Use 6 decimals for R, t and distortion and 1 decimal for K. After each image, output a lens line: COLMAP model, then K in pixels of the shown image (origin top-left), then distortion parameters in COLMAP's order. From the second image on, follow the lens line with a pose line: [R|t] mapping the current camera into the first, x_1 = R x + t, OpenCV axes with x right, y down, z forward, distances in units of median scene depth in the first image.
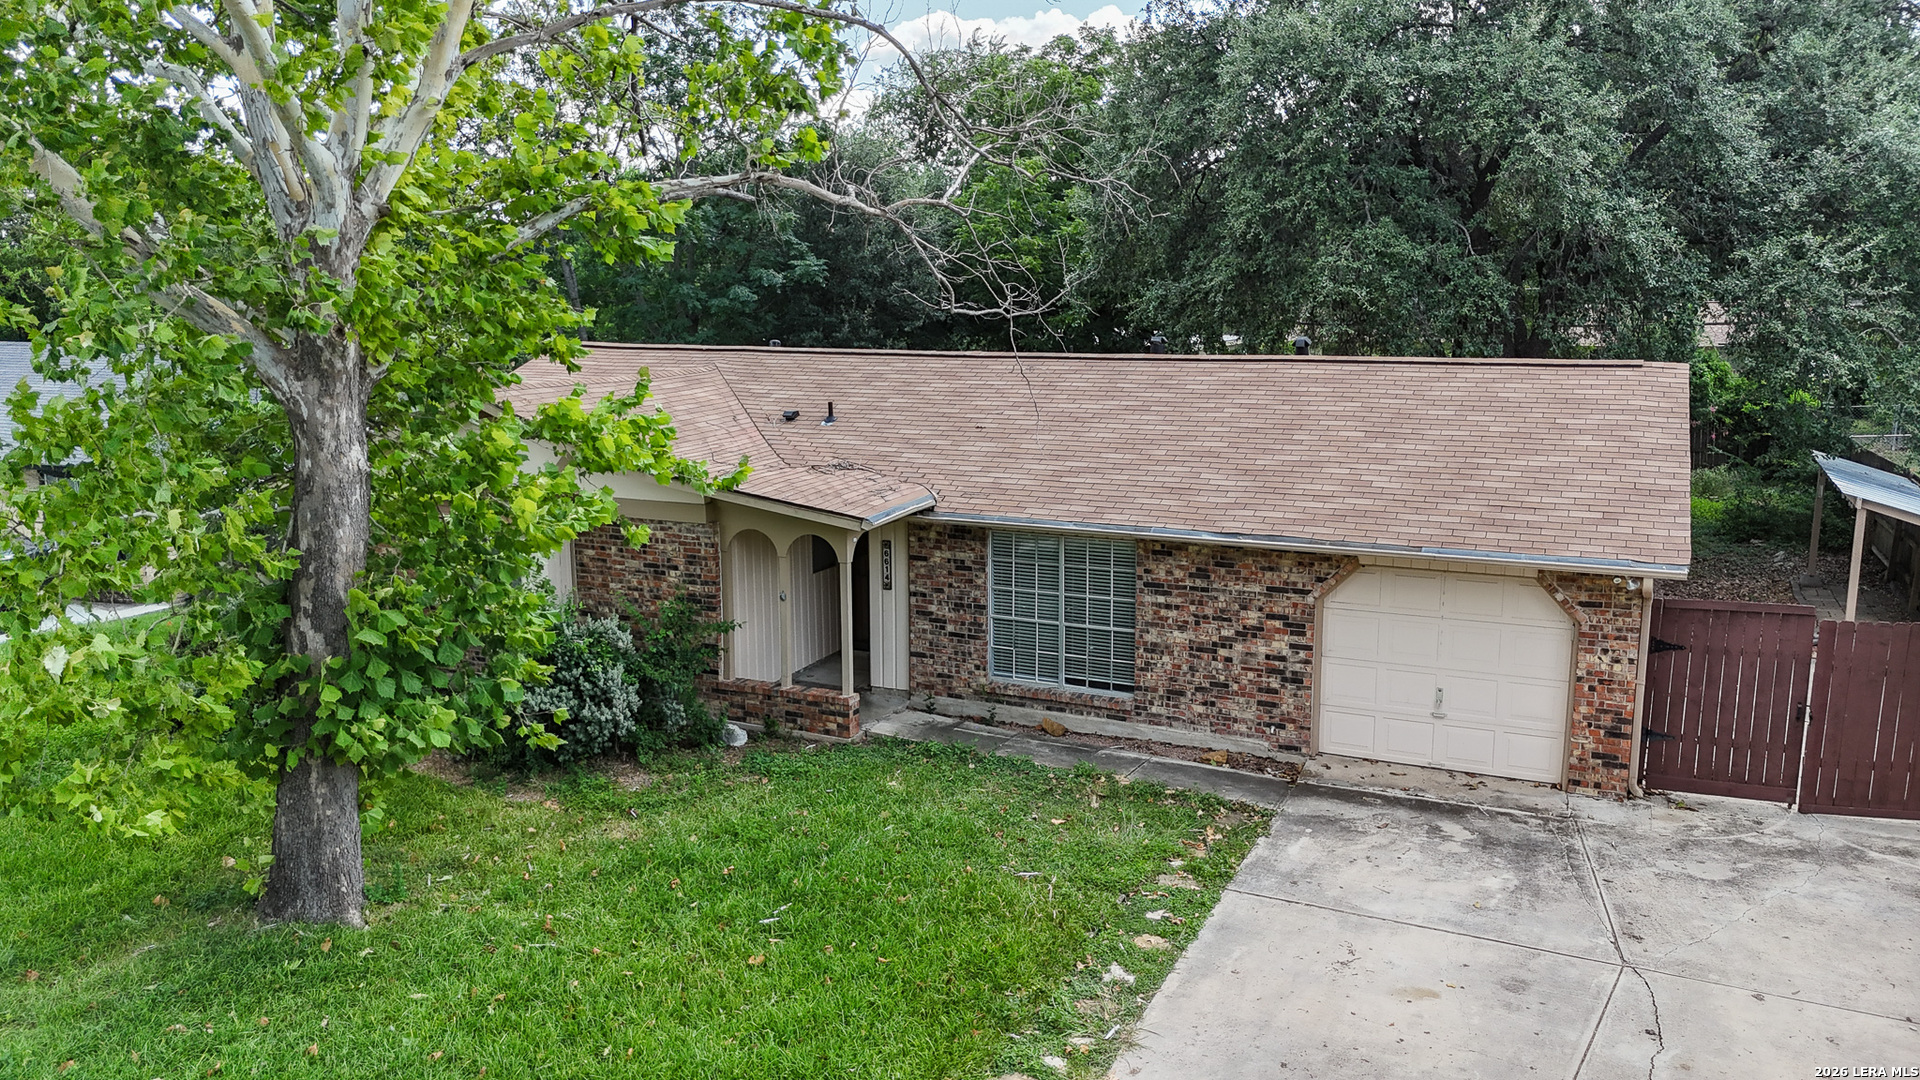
lens RADIAL K [[1408.6, 0, 964.3], [0, 1408.6, 542.3], [0, 0, 1]] dist [0.072802, -0.067715]
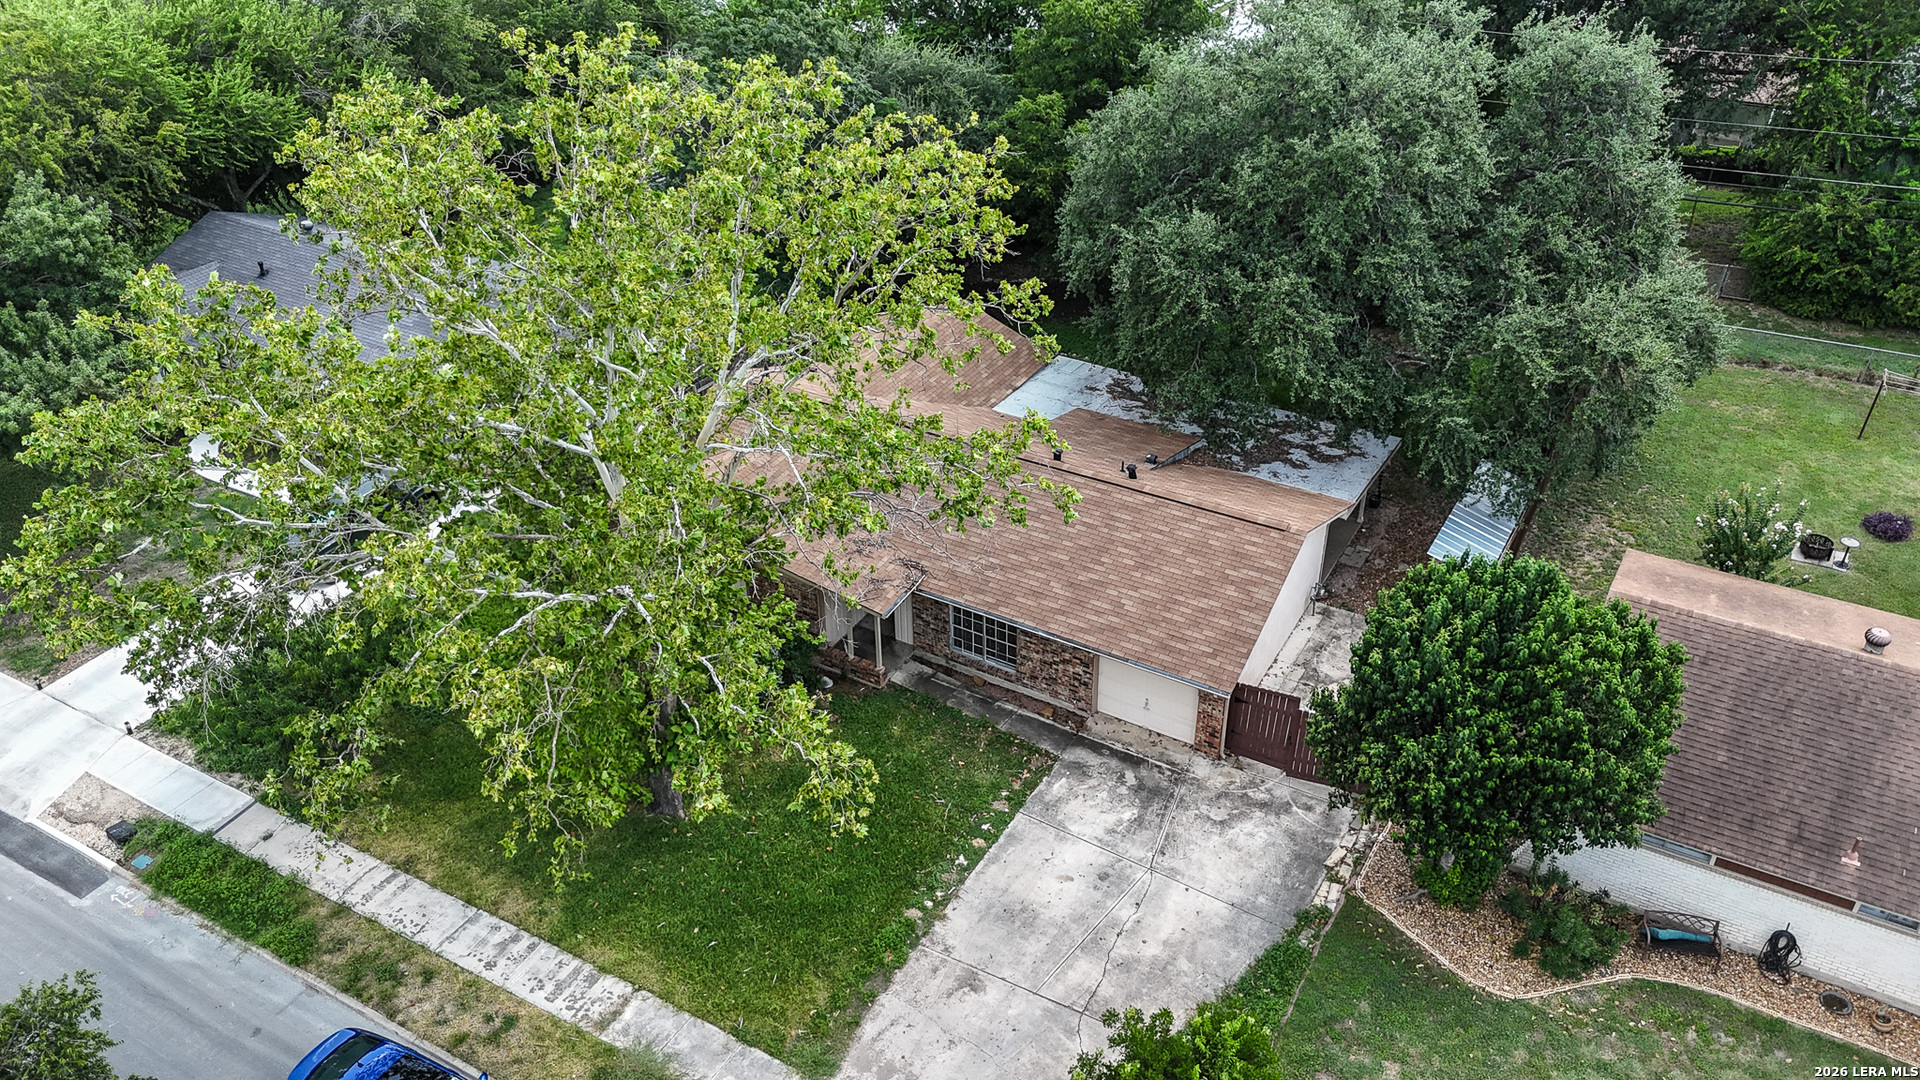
lens RADIAL K [[1408.6, 0, 958.6], [0, 1408.6, 537.3], [0, 0, 1]] dist [0.072802, -0.067715]
pose [[0.994698, 0.047893, -0.091011, 0.230040], [-0.007383, 0.915923, 0.401286, -0.968401], [0.102578, -0.398486, 0.911420, -0.875119]]
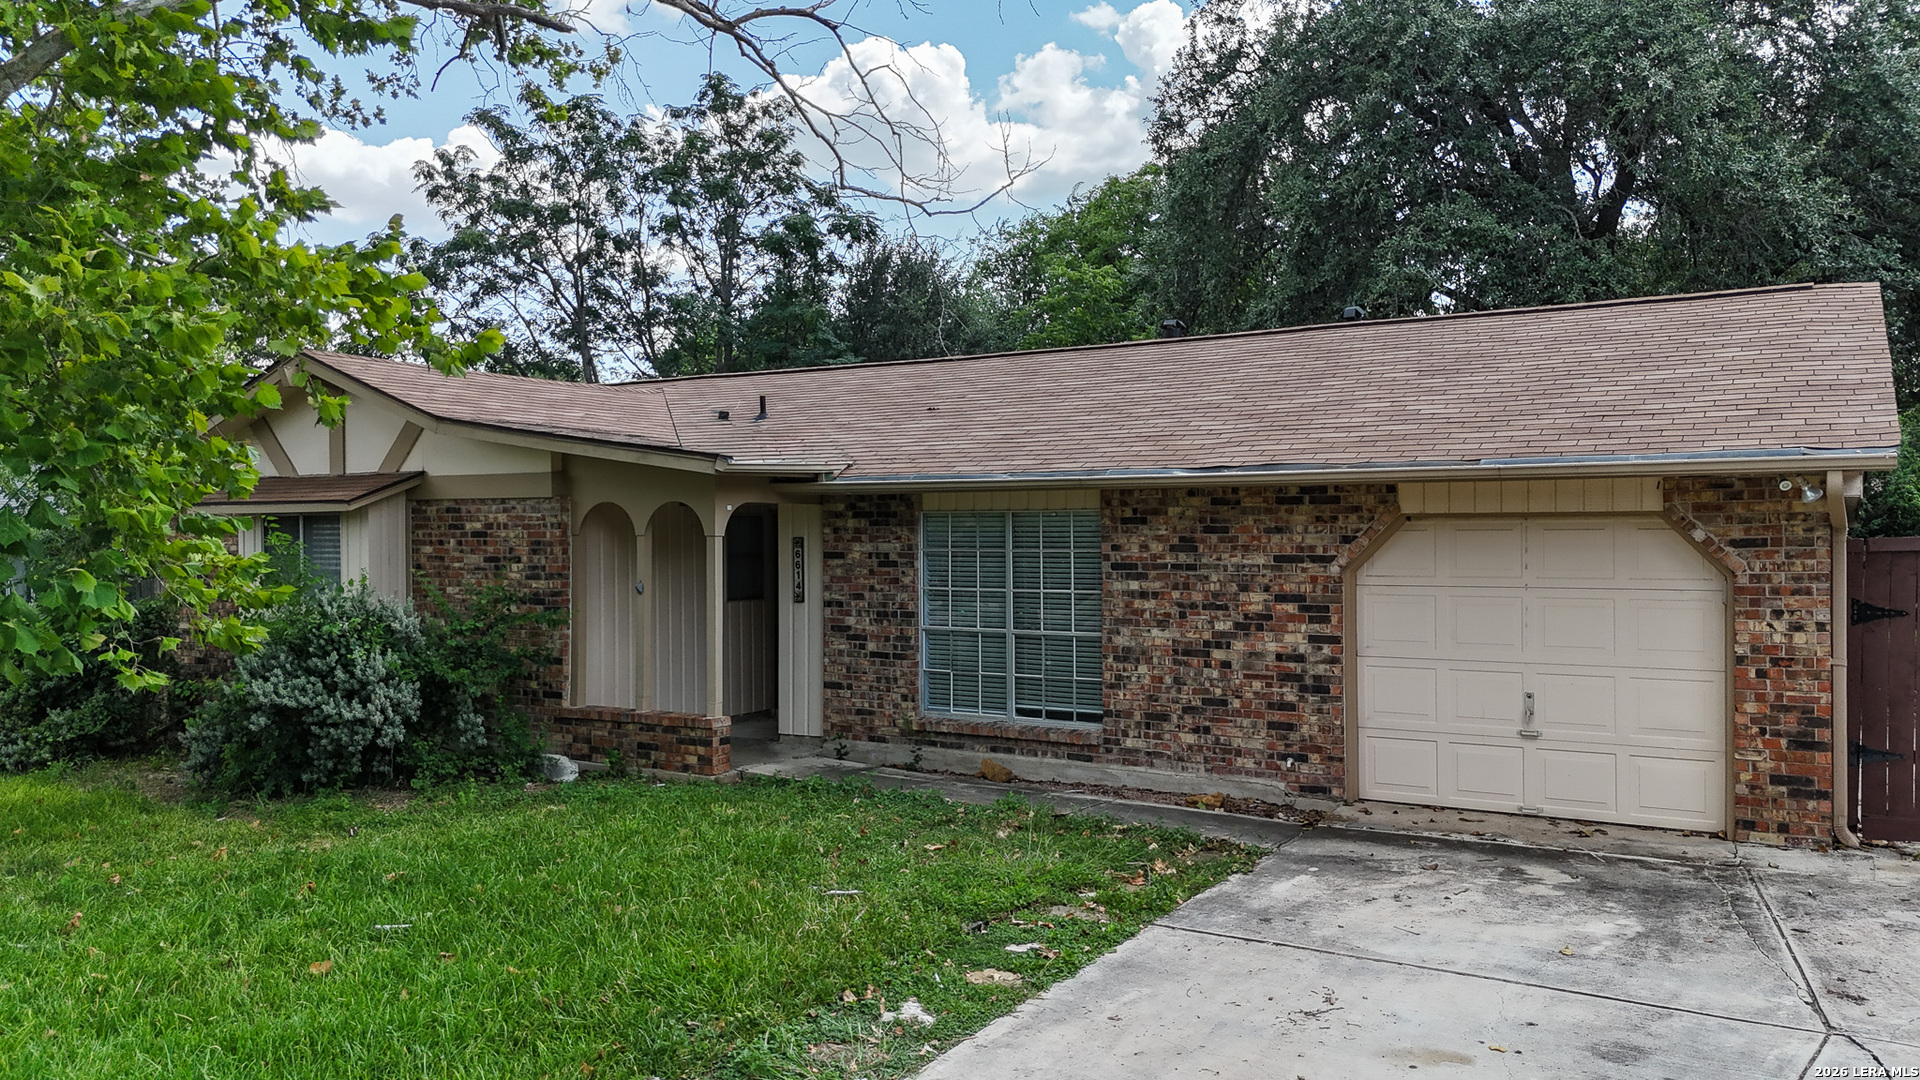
lens RADIAL K [[1408.6, 0, 970.9], [0, 1408.6, 540.9], [0, 0, 1]] dist [0.072802, -0.067715]
pose [[0.993929, 0.000091, -0.110023, 0.141994], [-0.019849, 0.983740, -0.178500, 0.156419], [0.108217, 0.179600, 0.977769, 0.287245]]
